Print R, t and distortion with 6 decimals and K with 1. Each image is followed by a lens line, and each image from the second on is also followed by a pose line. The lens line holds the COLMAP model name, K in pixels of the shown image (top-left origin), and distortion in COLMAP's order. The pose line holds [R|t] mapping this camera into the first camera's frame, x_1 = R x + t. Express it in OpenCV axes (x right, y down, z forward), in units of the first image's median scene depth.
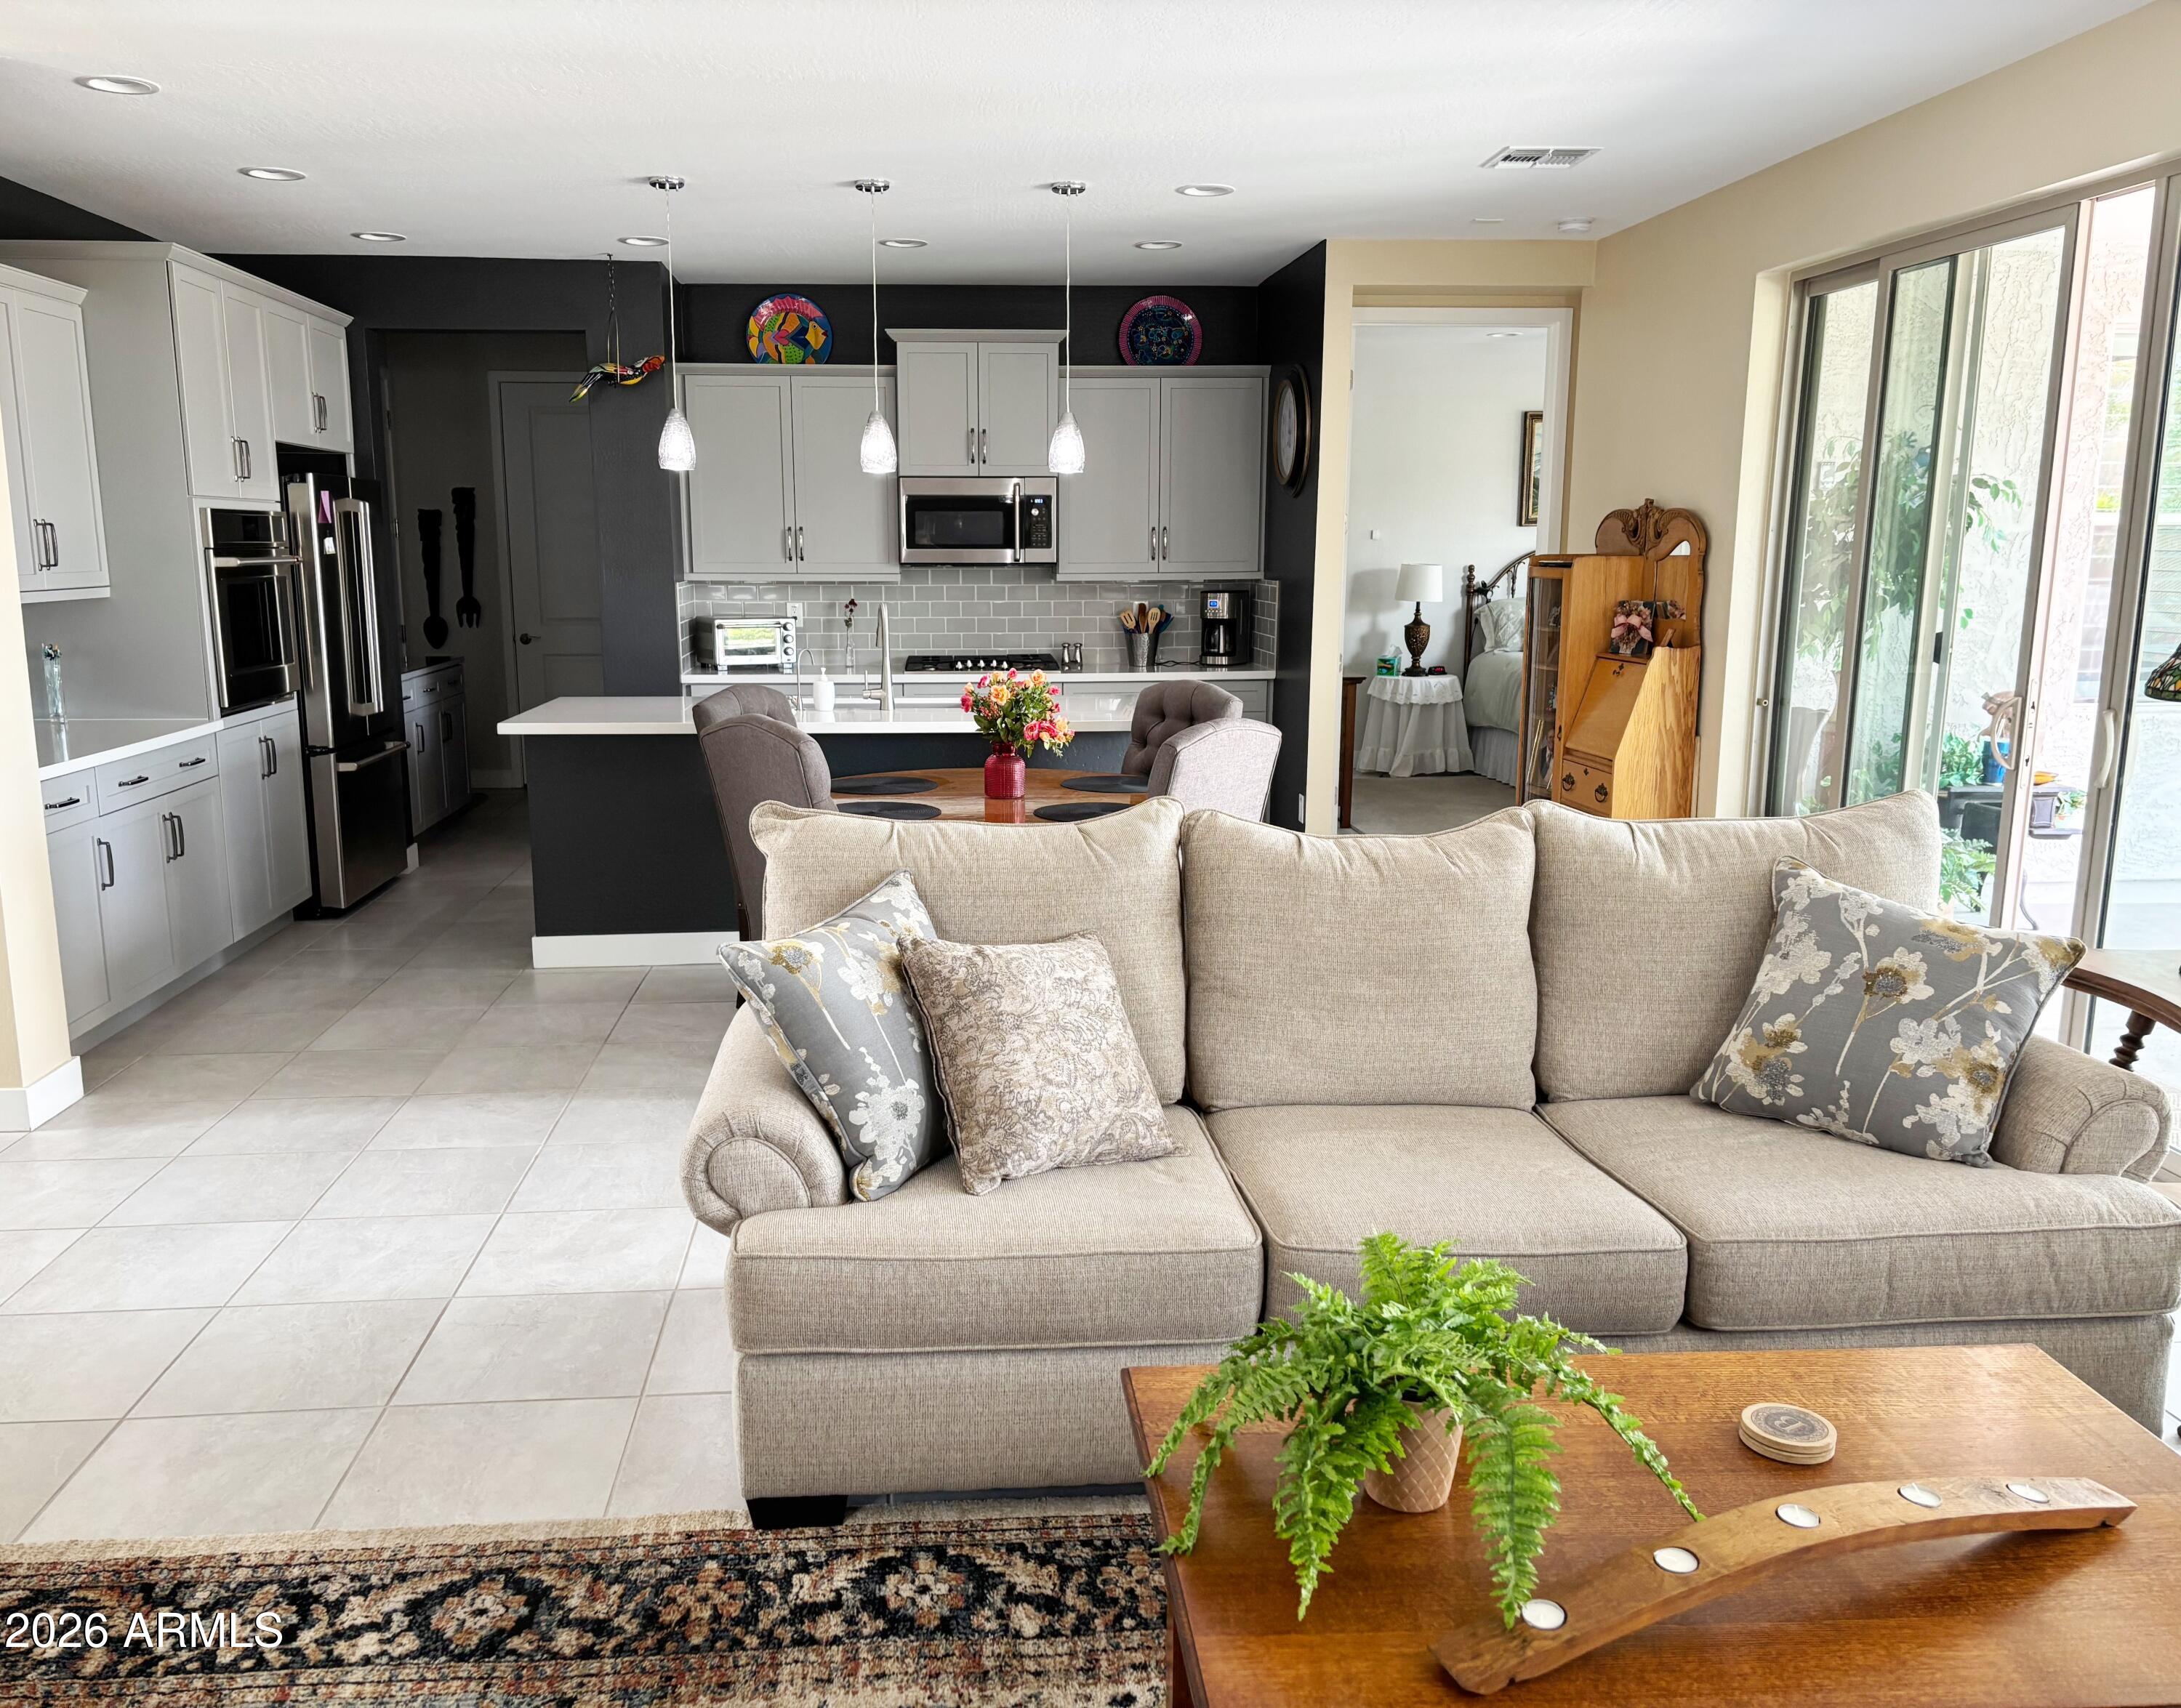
lens RADIAL K [[1709.6, 0, 1029.9], [0, 1709.6, 866.9], [0, 0, 1]] dist [0.029109, -0.009865]
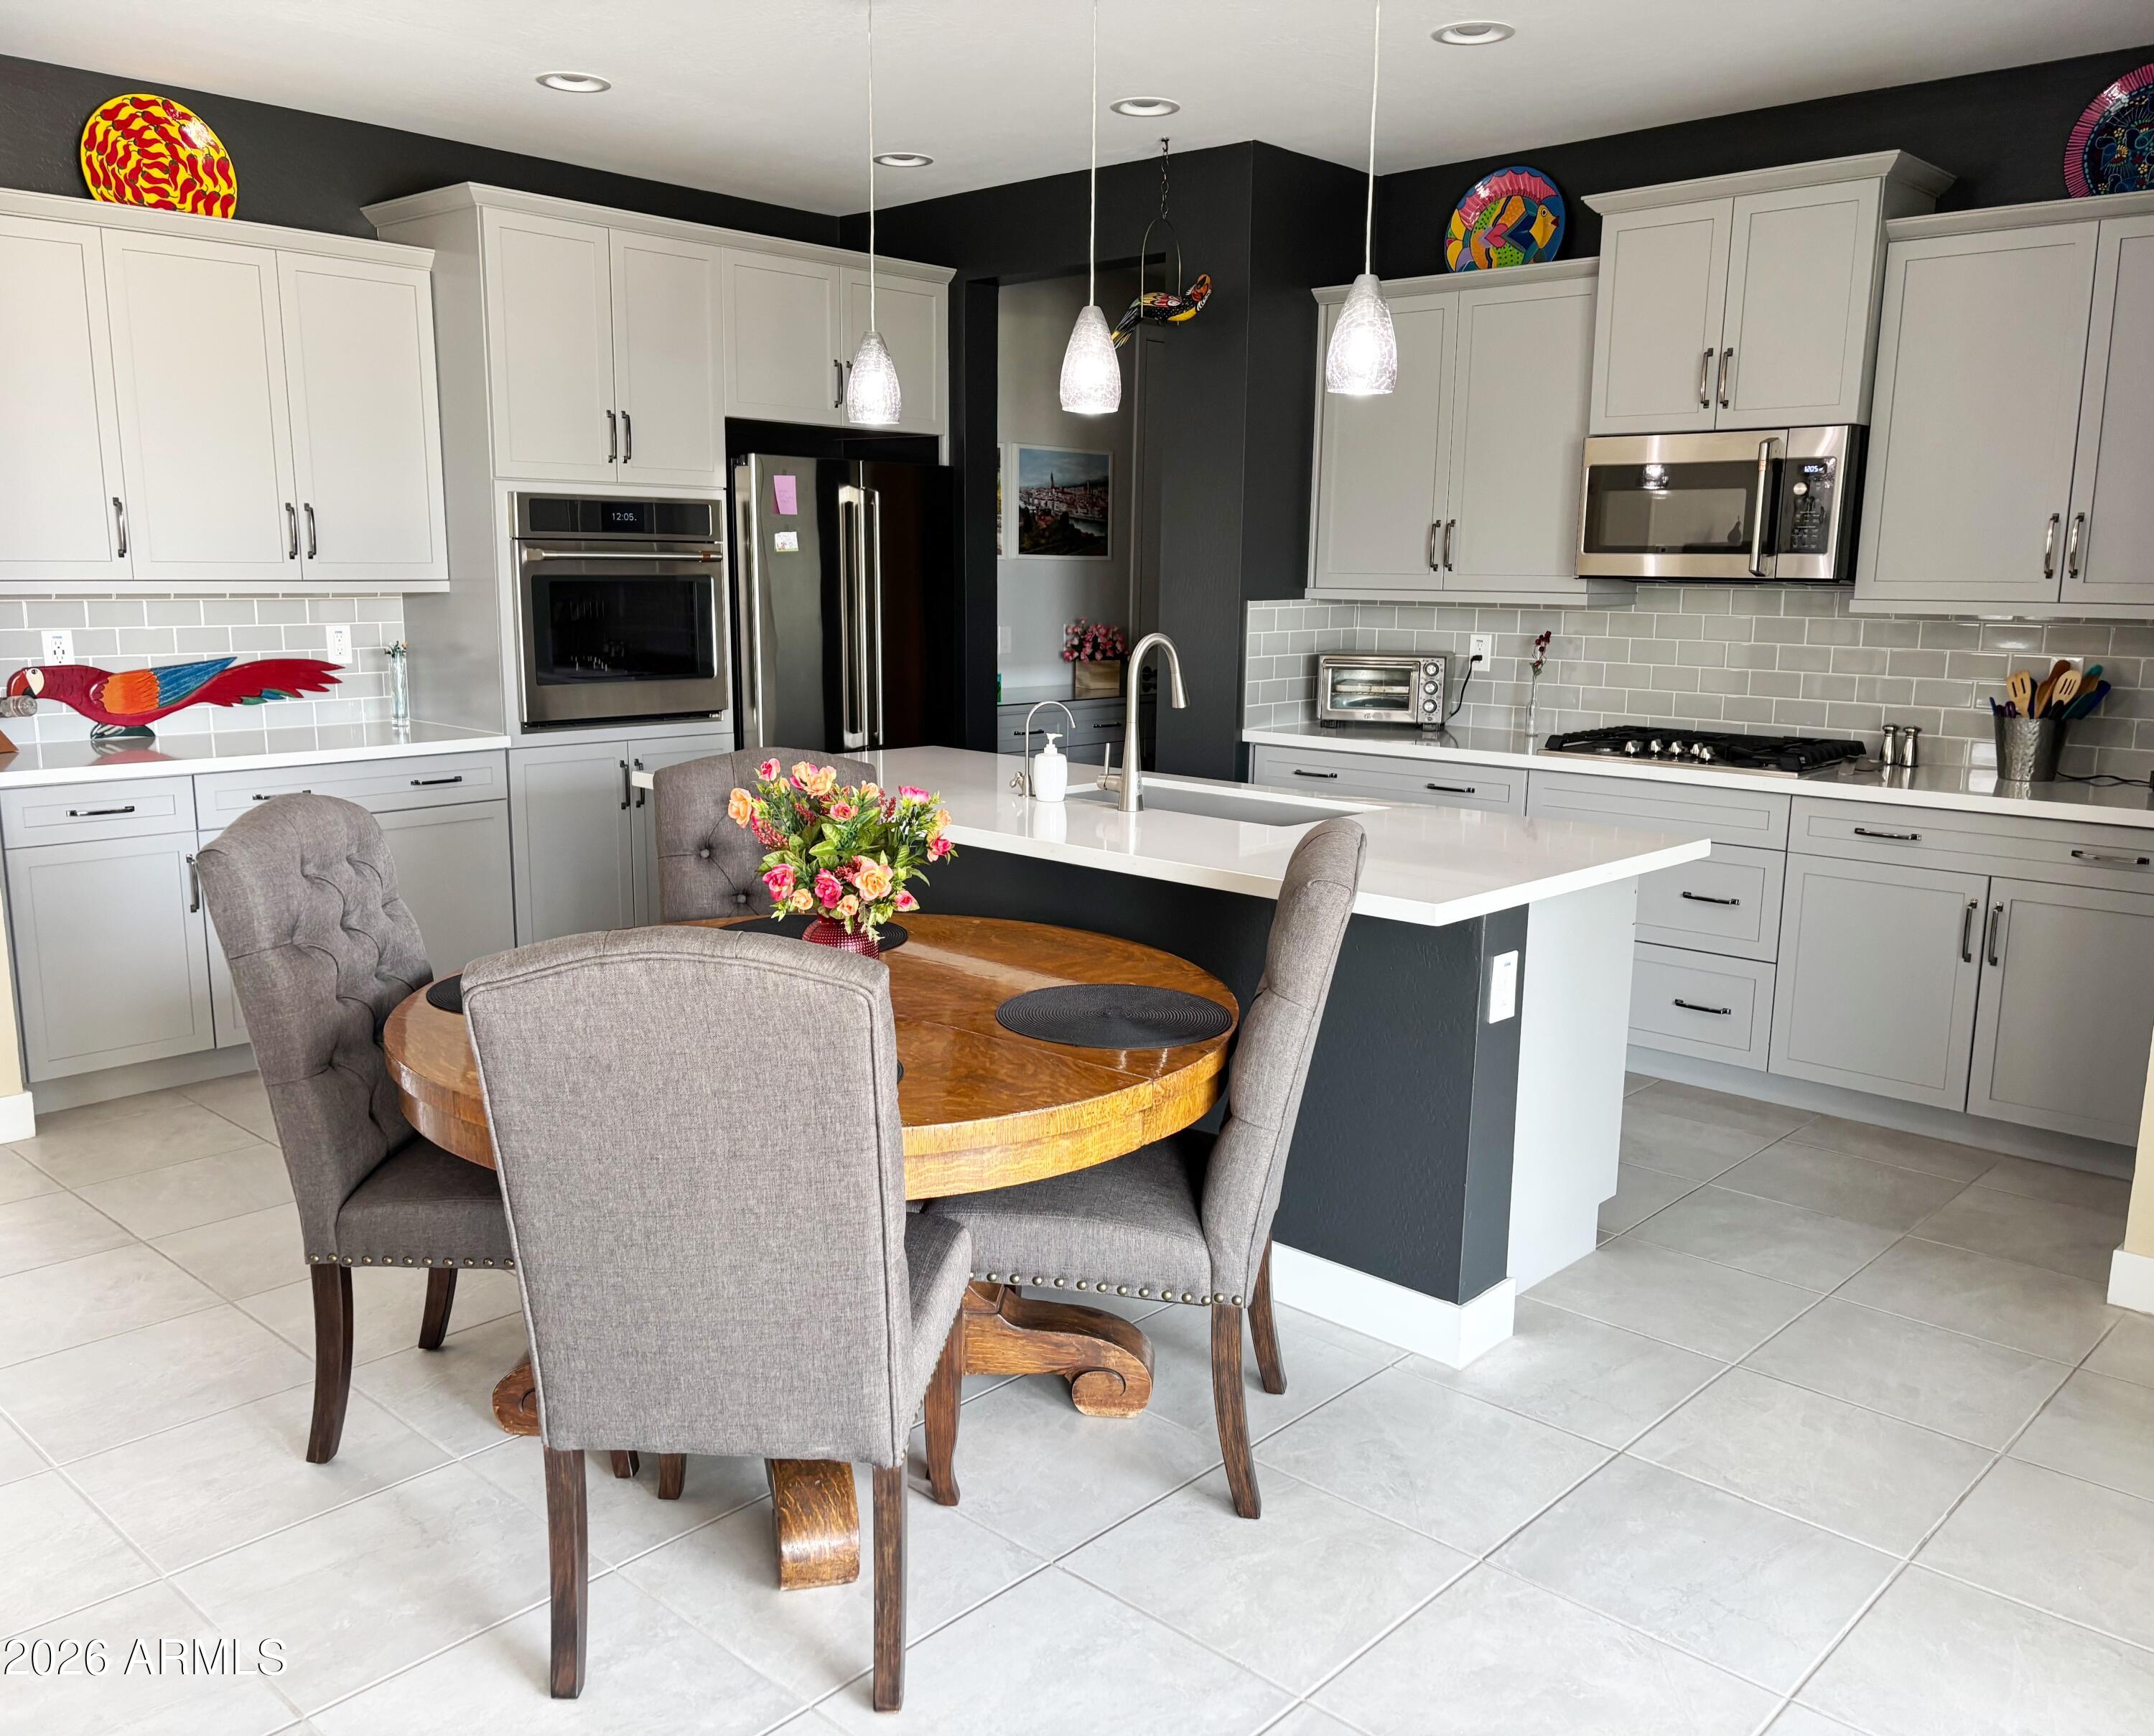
lens RADIAL K [[1717.8, 0, 1077.0], [0, 1717.8, 868.0], [0, 0, 1]] dist [0.066647, -0.088866]
pose [[0.682887, 0.138285, -0.717317, 0.368945], [-0.148879, 0.987657, 0.048669, -0.106611], [0.715193, 0.073558, 0.695045, 0.615135]]
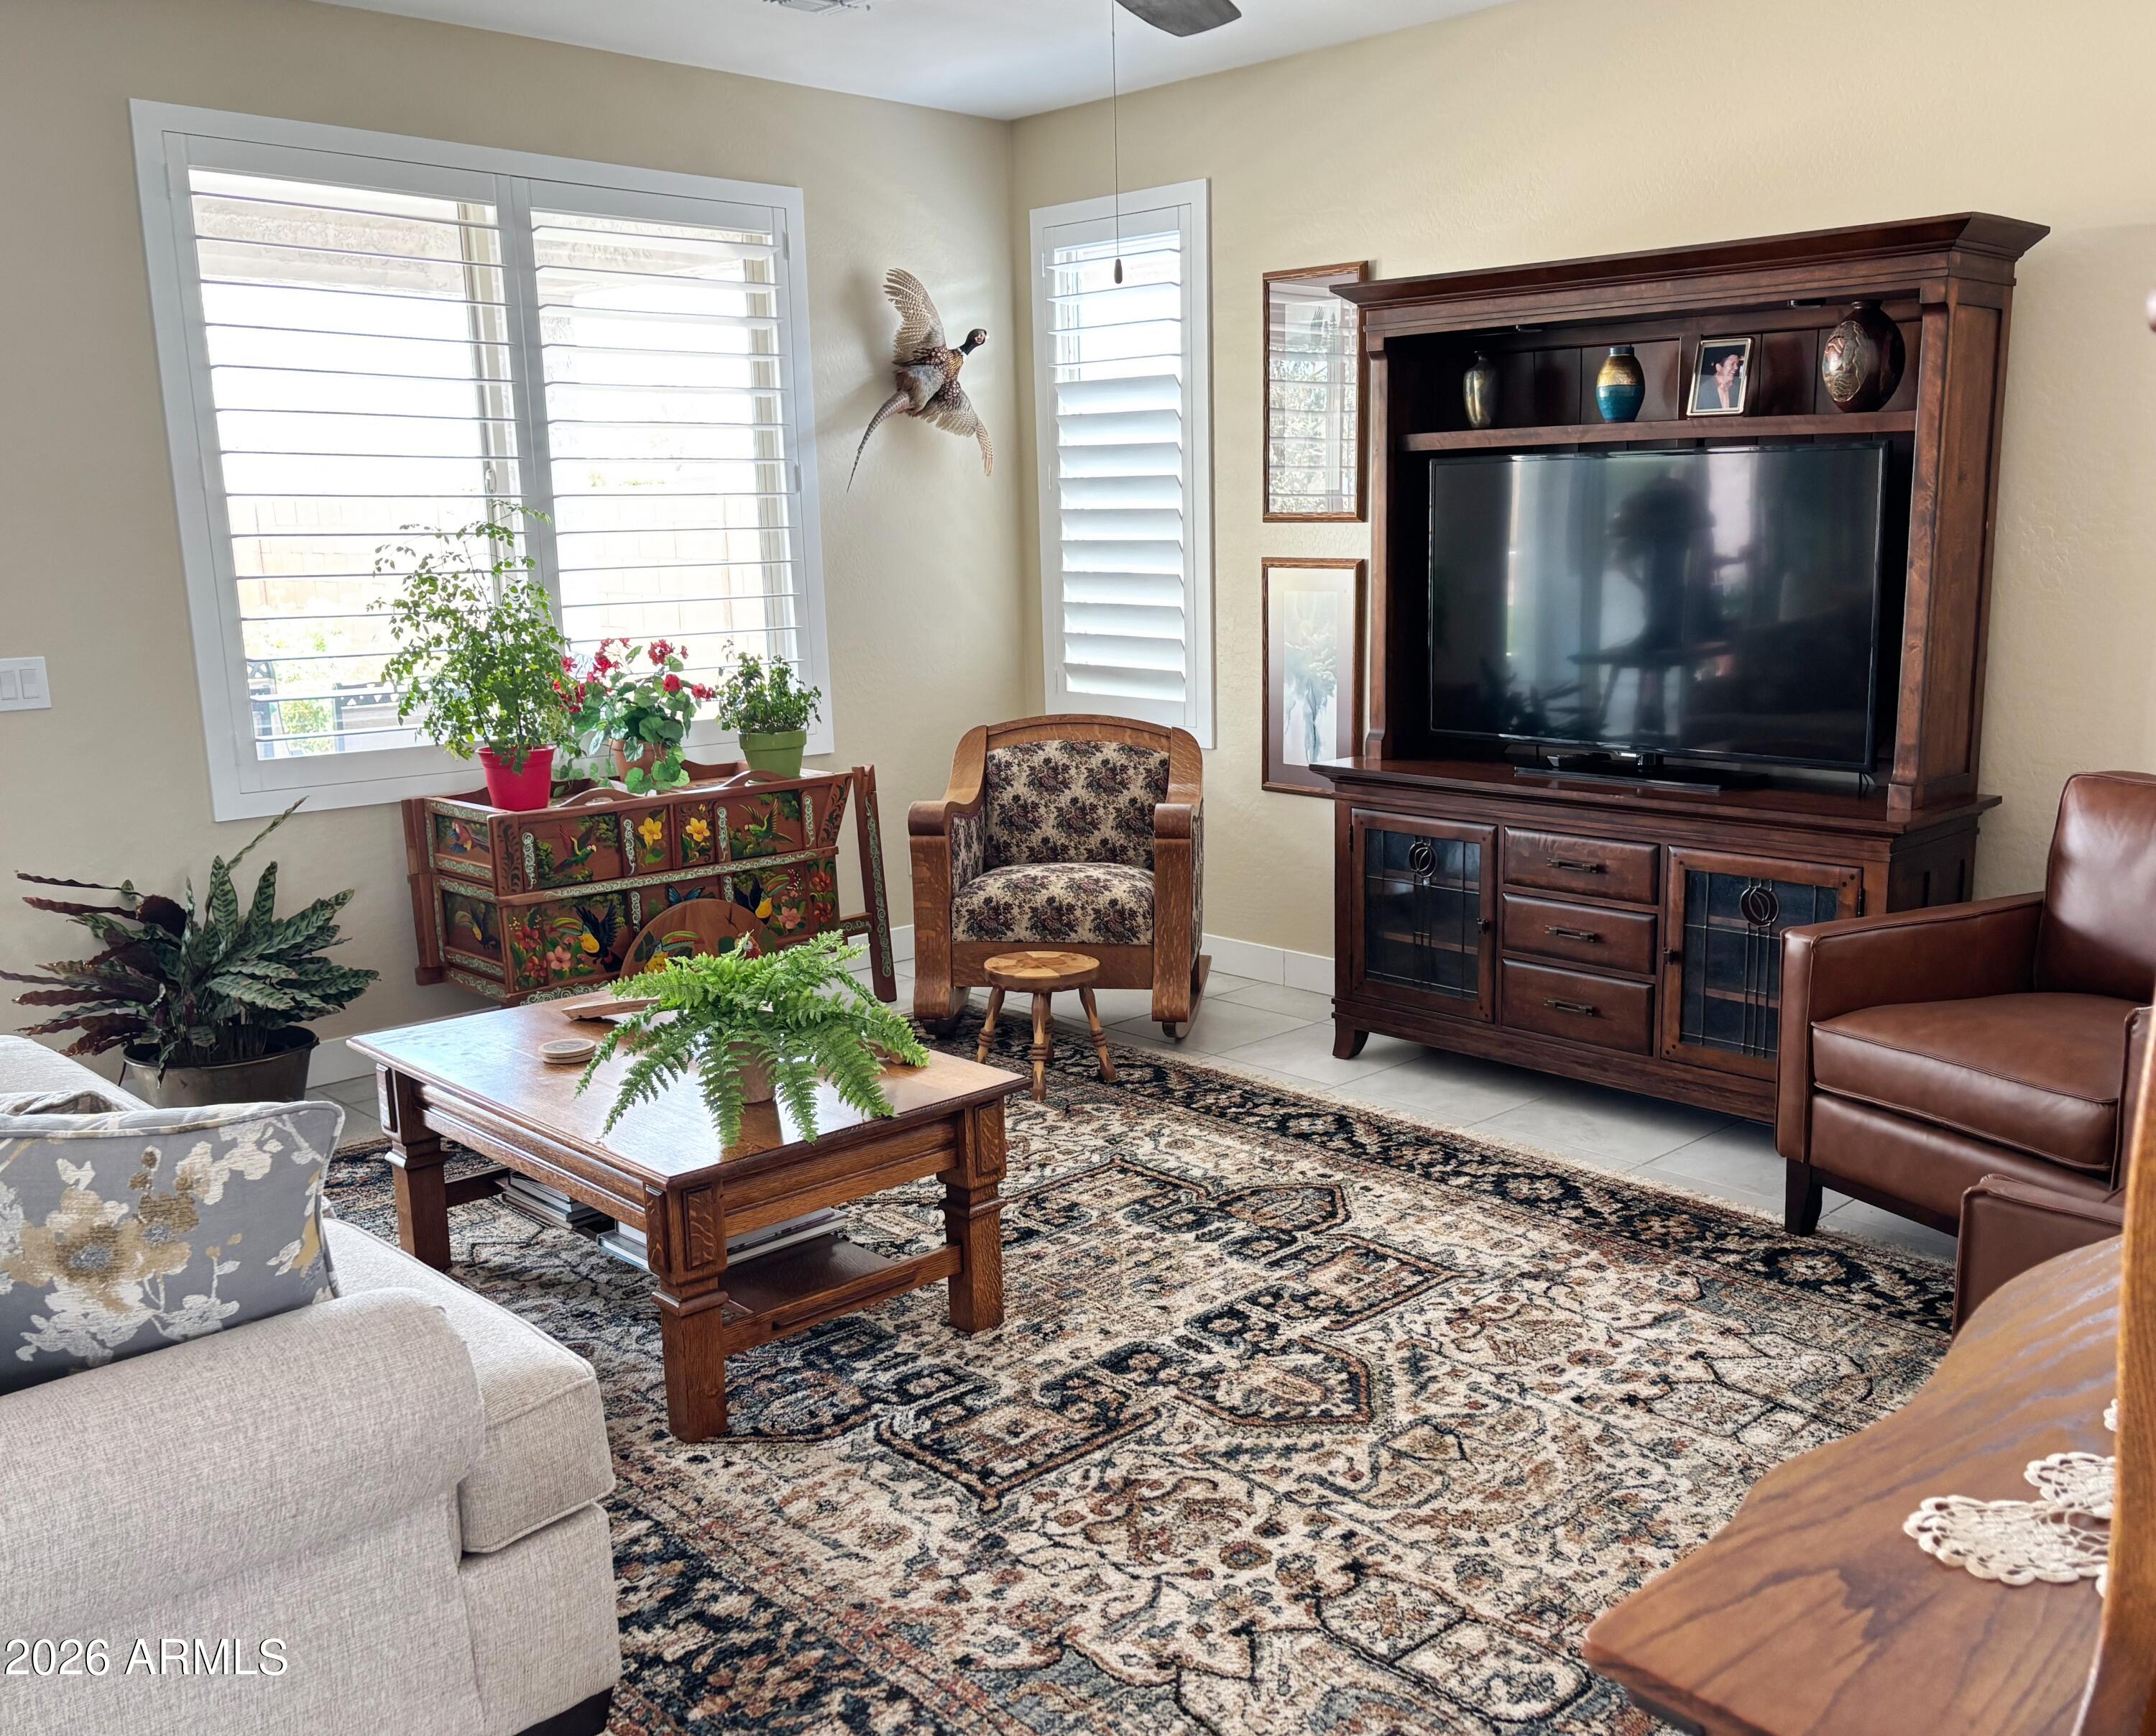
lens RADIAL K [[1919.1, 0, 1211.9], [0, 1919.1, 909.9], [0, 0, 1]] dist [0.082750, -0.078922]
pose [[-0.664147, -0.141679, 0.734054, -0.422327], [0.149312, 0.936959, 0.315934, -0.091559], [-0.732540, 0.319430, -0.601124, 0.541348]]
